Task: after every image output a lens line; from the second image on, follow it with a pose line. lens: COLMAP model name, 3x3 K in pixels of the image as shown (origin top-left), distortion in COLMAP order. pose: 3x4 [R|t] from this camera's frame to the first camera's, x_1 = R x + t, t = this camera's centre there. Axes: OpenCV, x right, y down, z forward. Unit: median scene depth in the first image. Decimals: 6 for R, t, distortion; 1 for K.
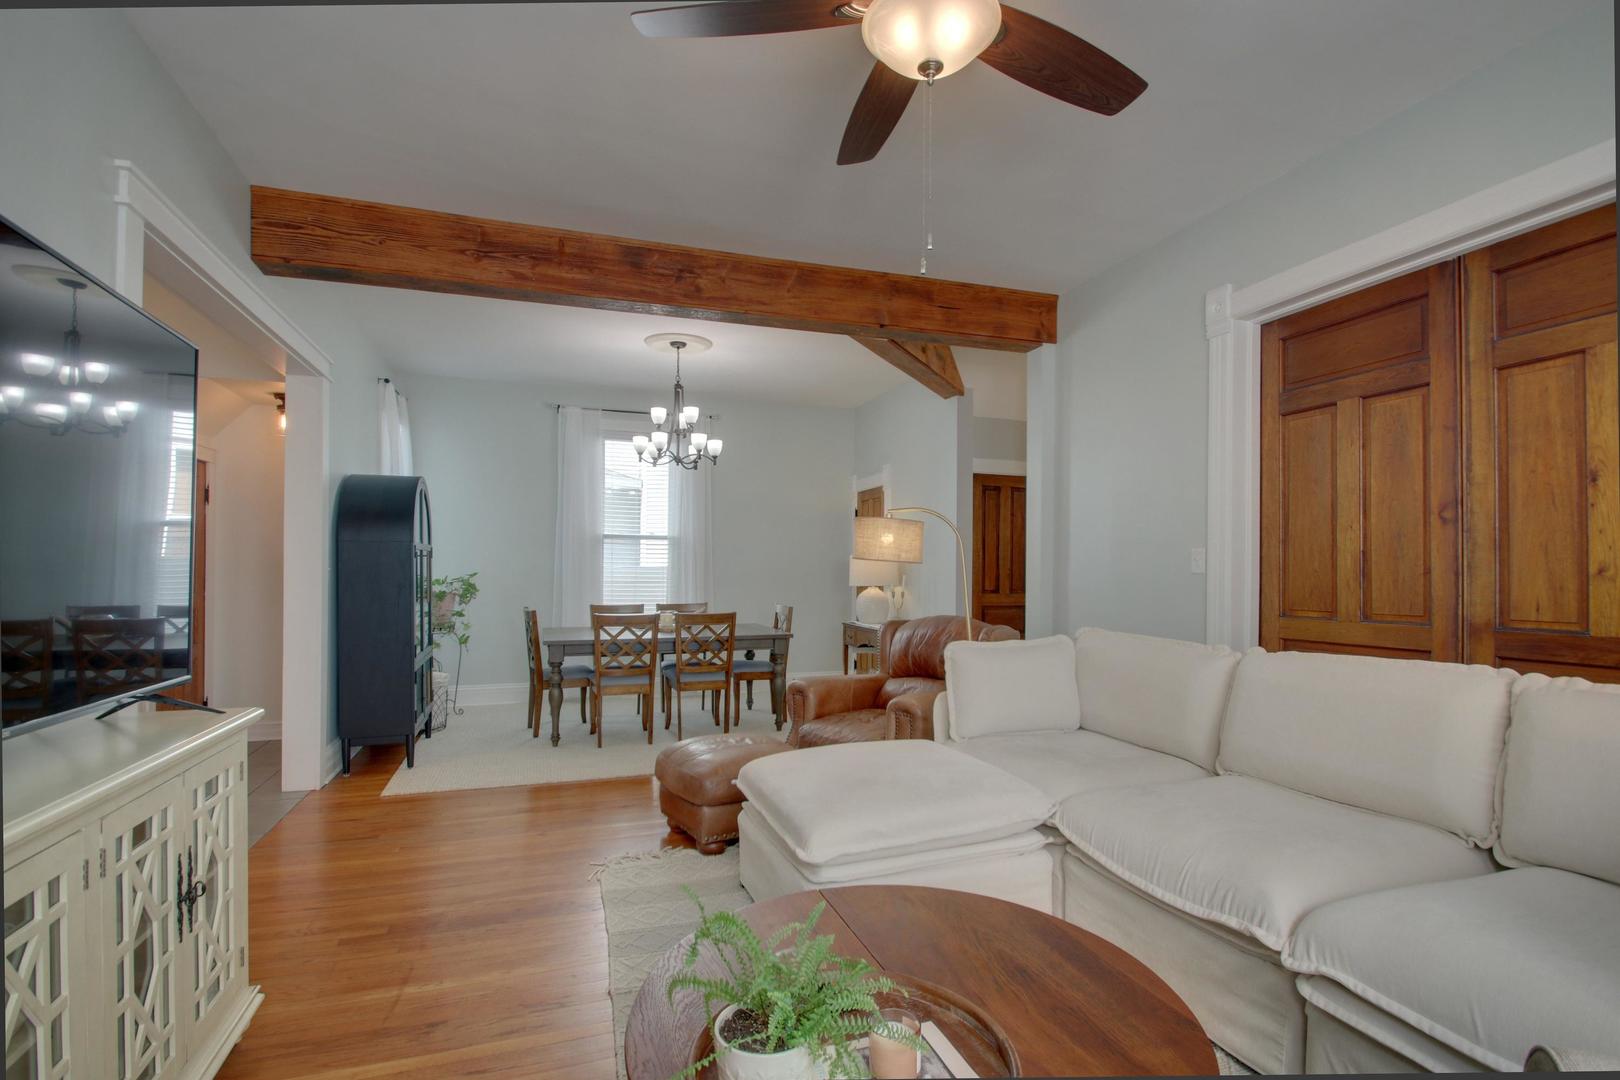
lens RADIAL K [[762.1, 0, 802.8], [0, 762.1, 568.7], [0, 0, 1]] dist [0.003997, -0.013515]
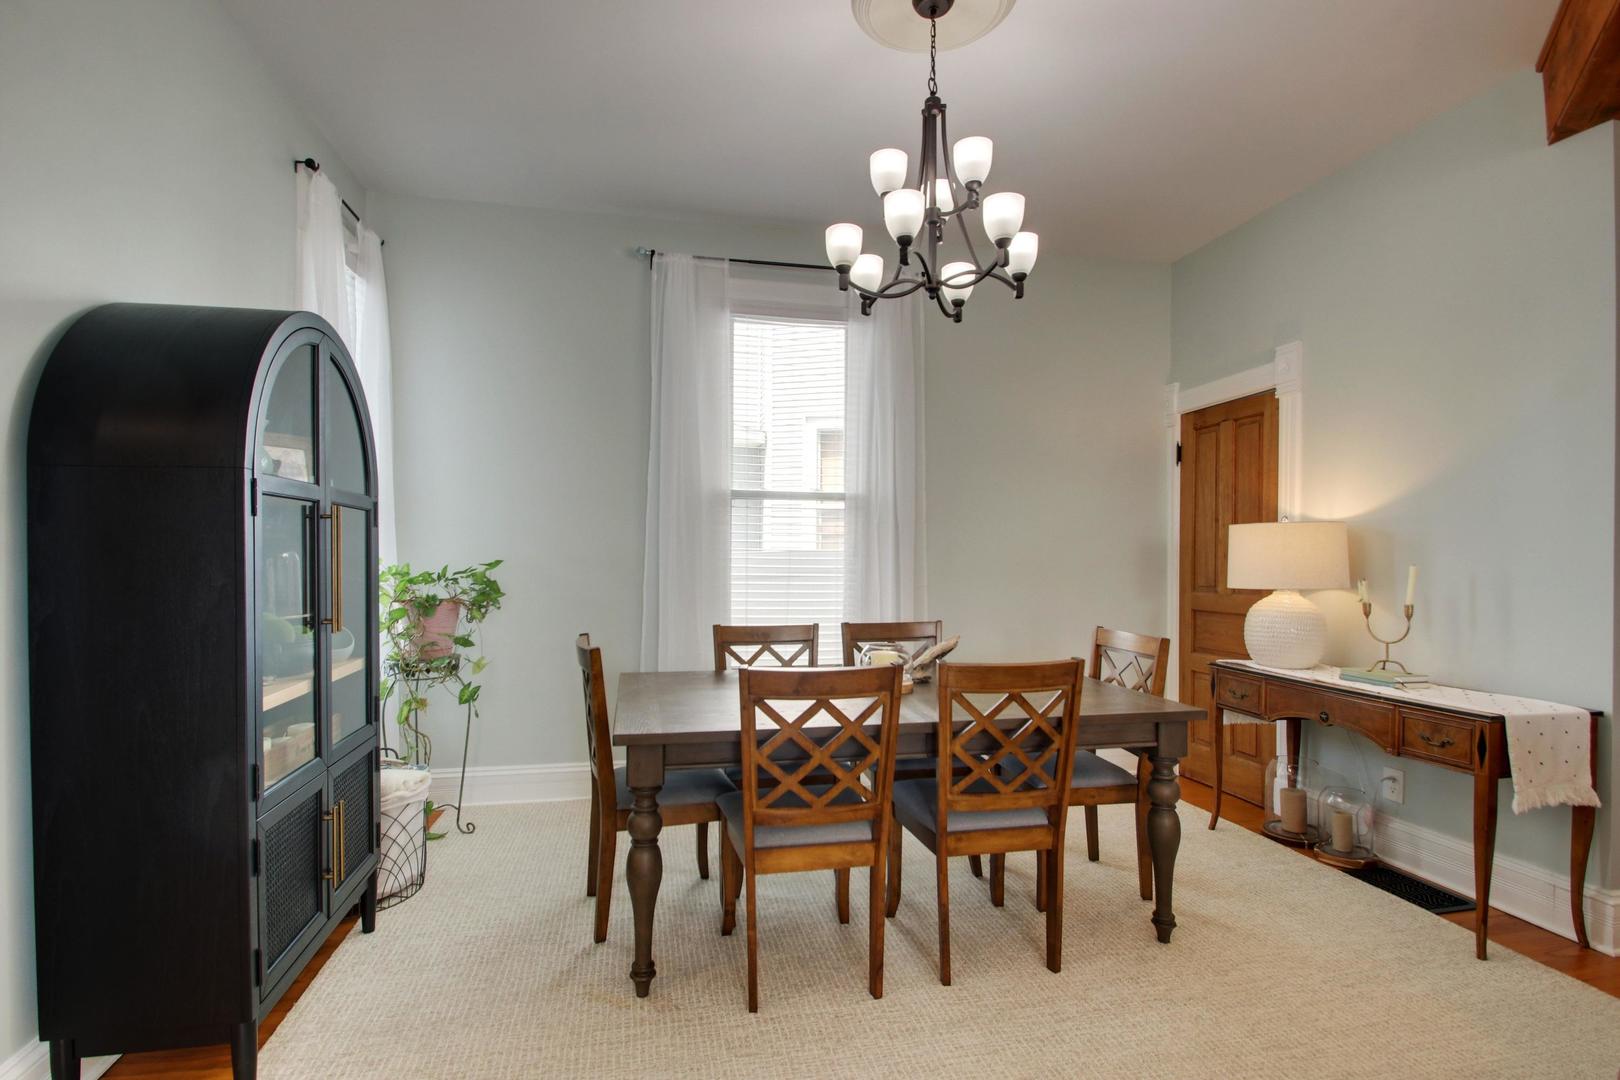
lens RADIAL K [[759.7, 0, 780.0], [0, 759.7, 548.0], [0, 0, 1]] dist [0.002155, 0.000141]
pose [[0.989947, -0.002346, -0.141418, -0.178838], [0.000261, 0.999891, -0.014765, 0.004956], [0.141437, 0.014580, 0.989840, 0.556160]]
